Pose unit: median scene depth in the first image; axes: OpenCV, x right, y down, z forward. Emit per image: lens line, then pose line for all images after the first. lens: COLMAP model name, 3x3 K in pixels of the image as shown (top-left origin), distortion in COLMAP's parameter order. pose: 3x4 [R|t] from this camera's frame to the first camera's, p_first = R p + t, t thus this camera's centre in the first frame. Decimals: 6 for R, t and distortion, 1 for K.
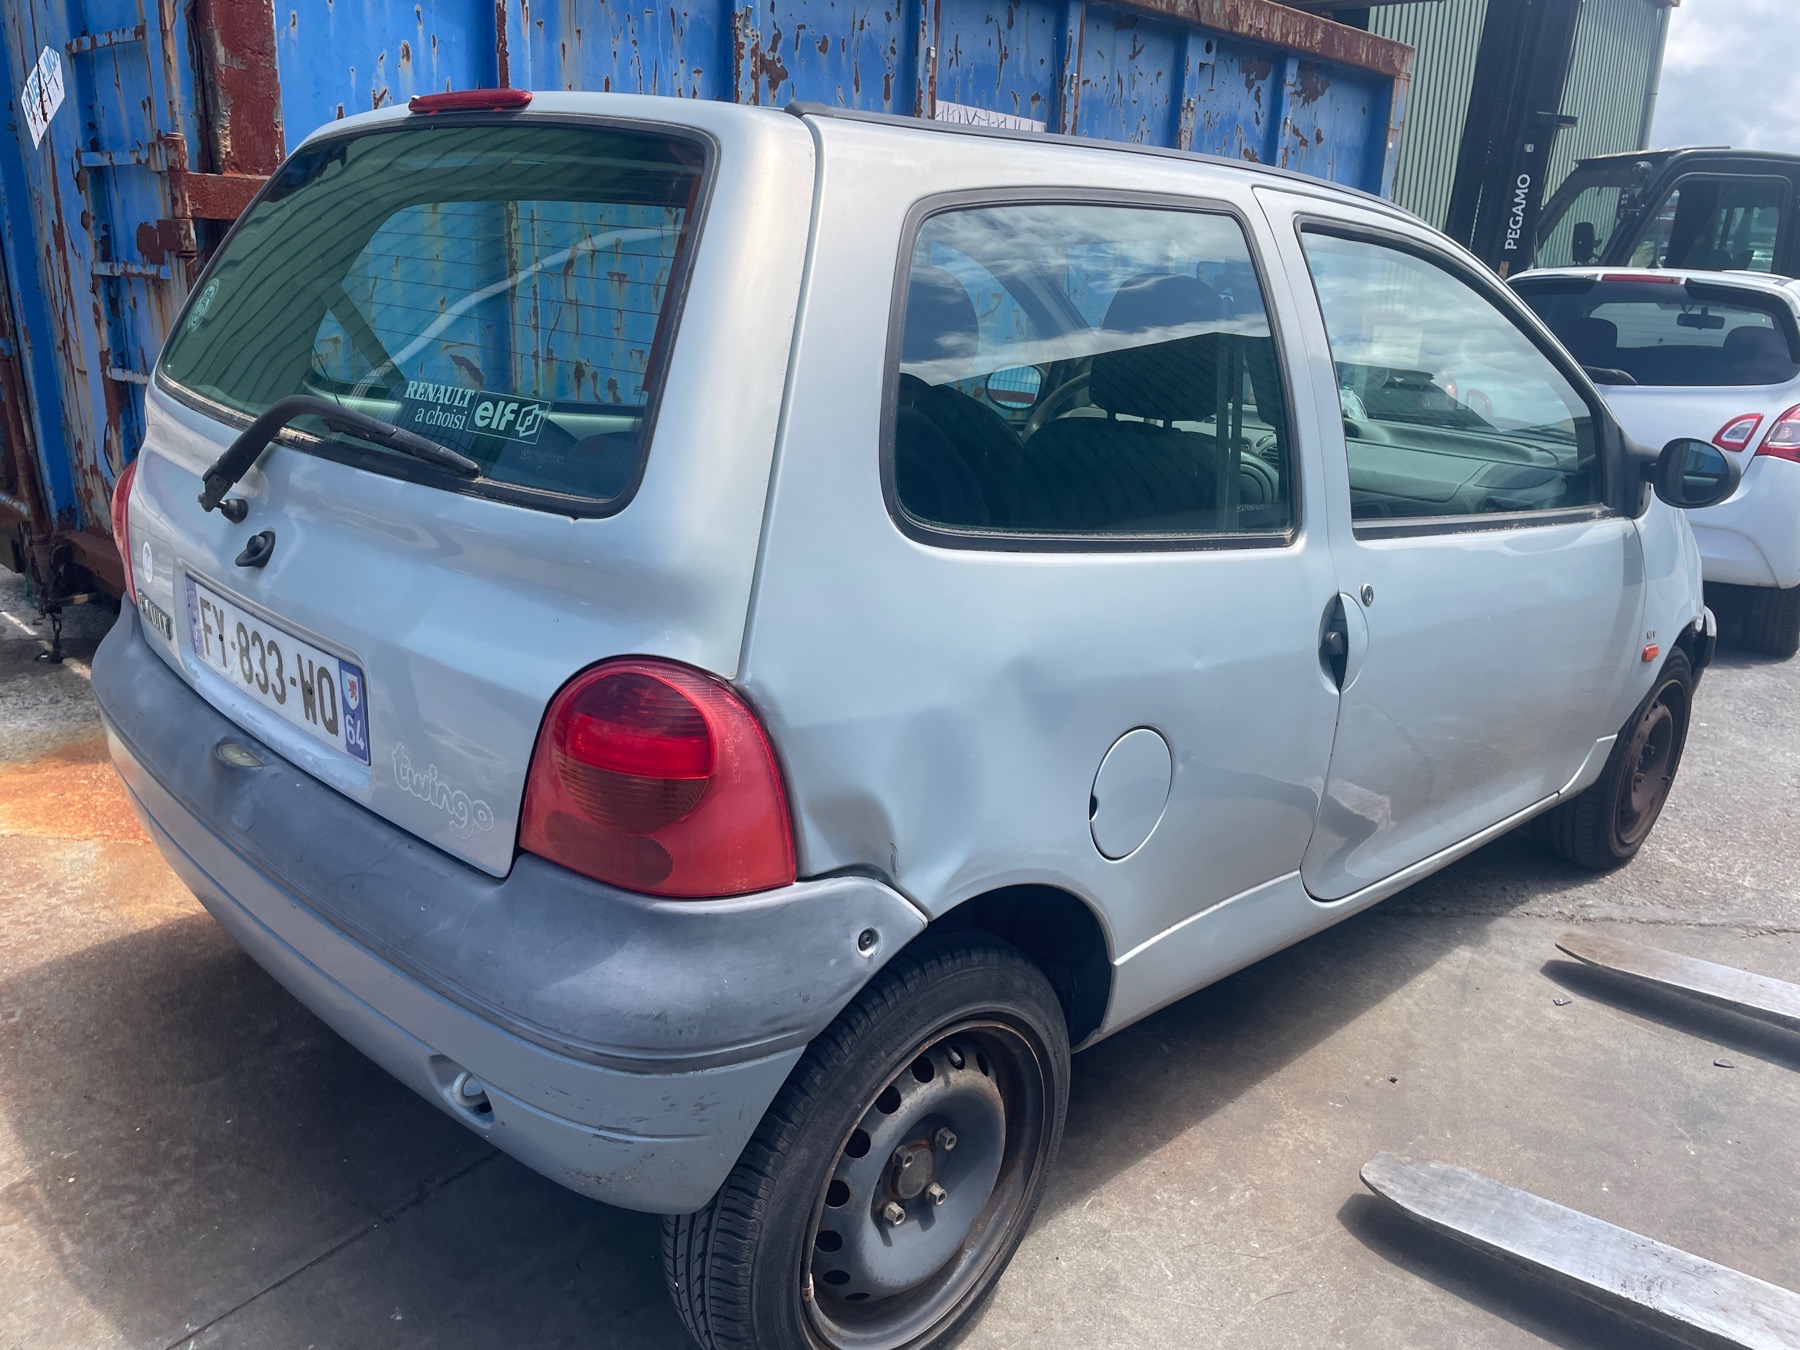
lens RADIAL K [[1434.5, 0, 900.0], [0, 1434.5, 675.0], [0, 0, 1]] dist [0.104686, -0.078513]
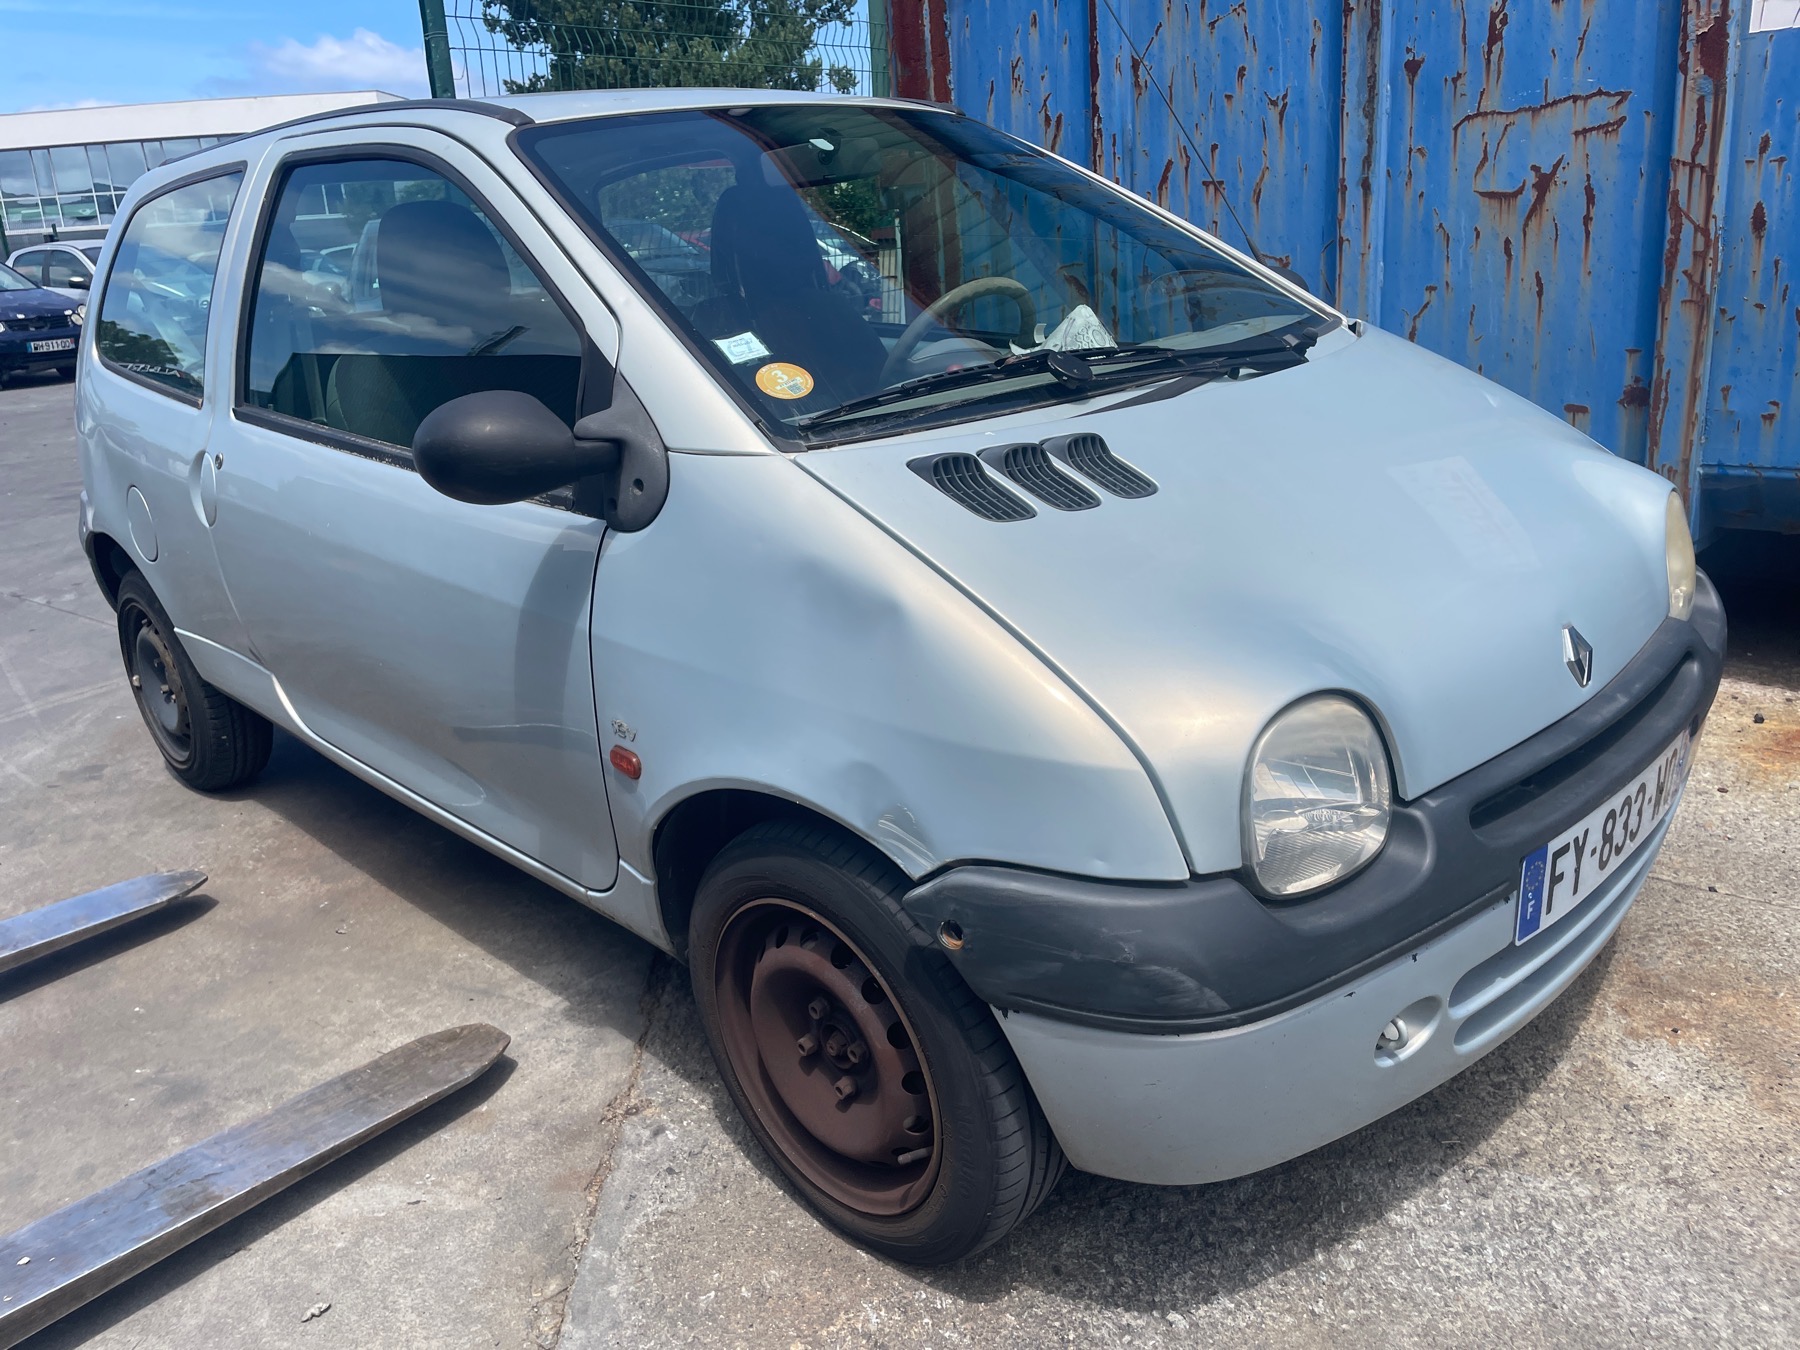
lens RADIAL K [[1434.5, 0, 900.0], [0, 1434.5, 675.0], [0, 0, 1]] dist [0.104686, -0.078513]
pose [[-0.055880, 0.259581, -0.964103, 1.145870], [-0.205935, 0.941853, 0.265527, -0.248810], [0.976969, 0.213380, 0.000826, 1.180439]]
